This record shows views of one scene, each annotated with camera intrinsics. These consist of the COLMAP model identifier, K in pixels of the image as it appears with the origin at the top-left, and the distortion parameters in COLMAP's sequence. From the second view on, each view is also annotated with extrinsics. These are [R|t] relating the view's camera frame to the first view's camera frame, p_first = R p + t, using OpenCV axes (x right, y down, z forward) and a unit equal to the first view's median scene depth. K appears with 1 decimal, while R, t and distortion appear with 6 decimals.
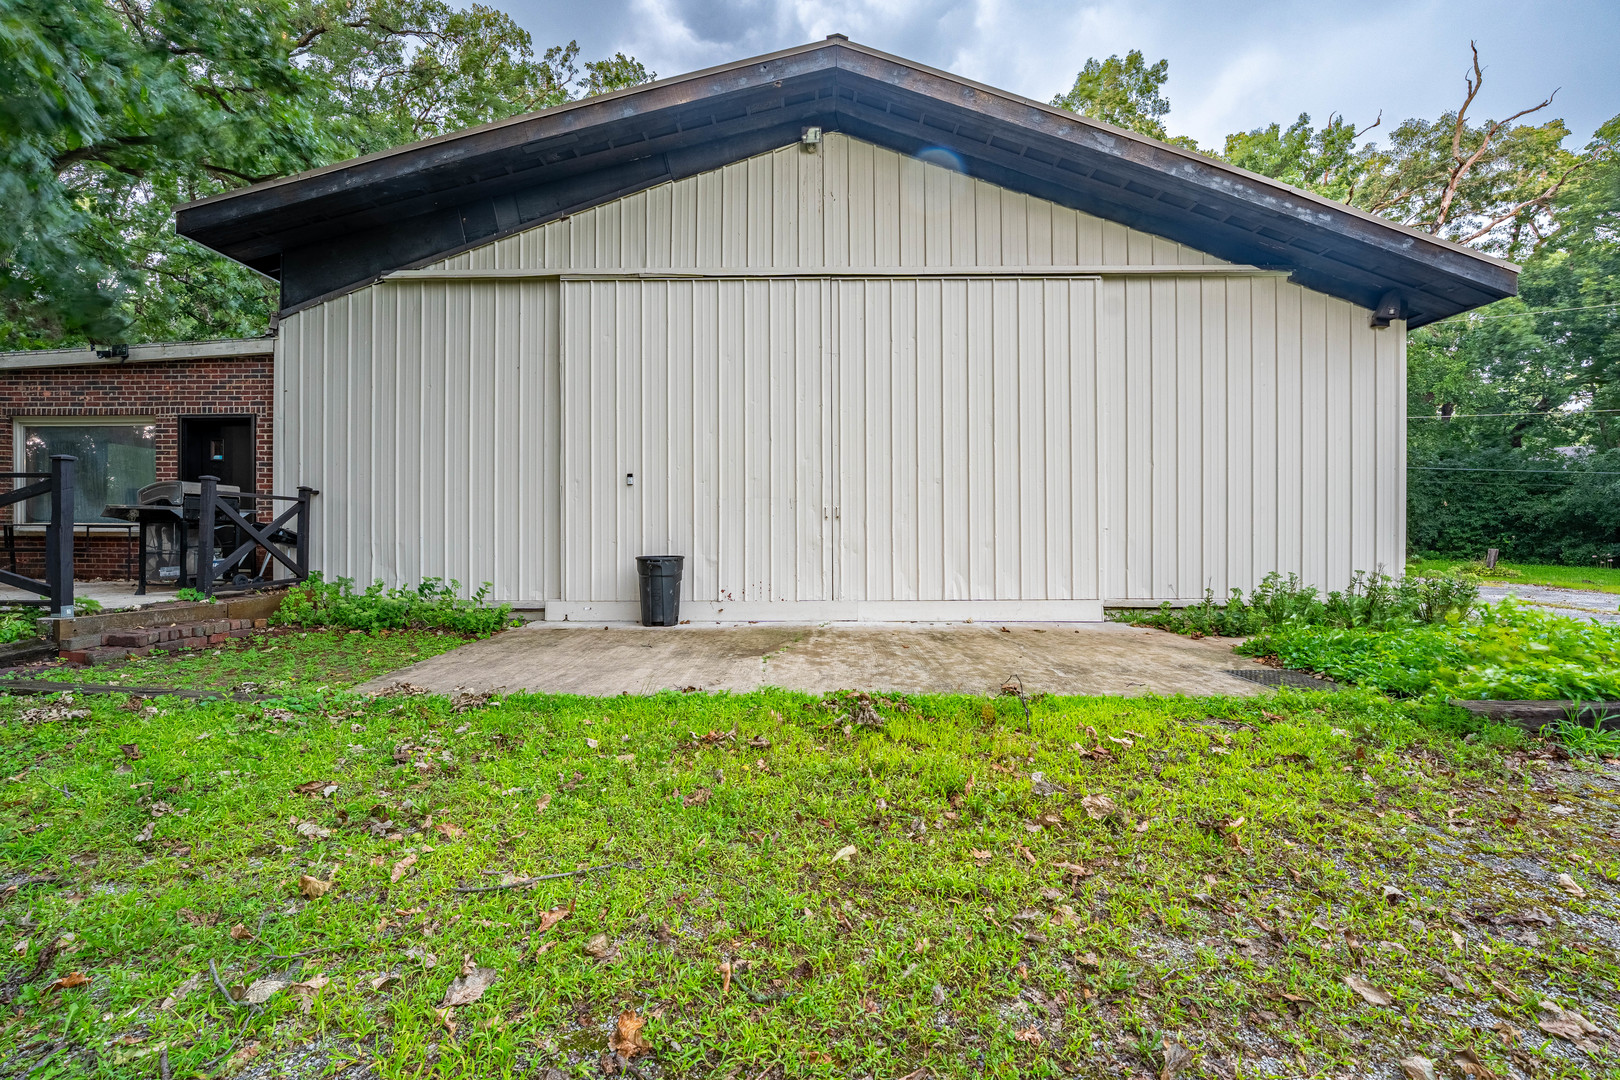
lens RADIAL K [[662.7, 0, 807.5], [0, 662.7, 539.8], [0, 0, 1]] dist [-0.027503, 0.002713]
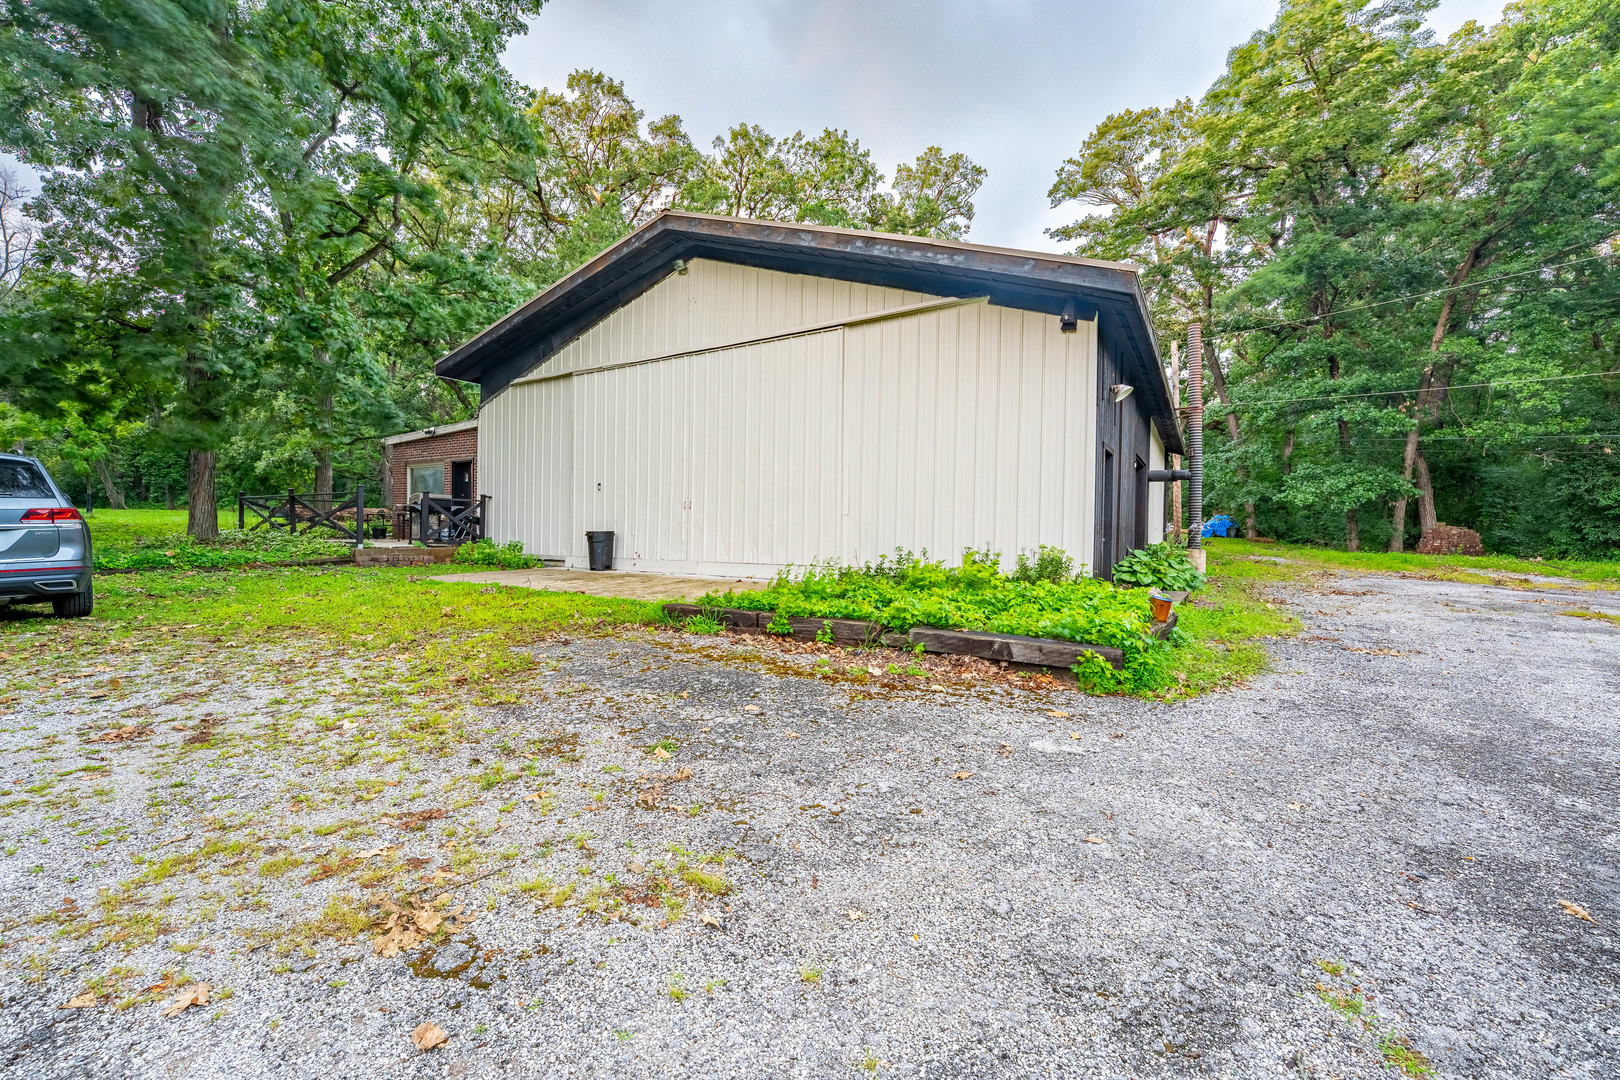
lens RADIAL K [[662.7, 0, 817.2], [0, 662.7, 536.5], [0, 0, 1]] dist [-0.027503, 0.002713]
pose [[0.857248, 0.014199, -0.514709, 1.113657], [-0.013901, 0.999894, 0.004432, 0.023296], [0.514717, 0.003355, 0.857354, -0.183780]]
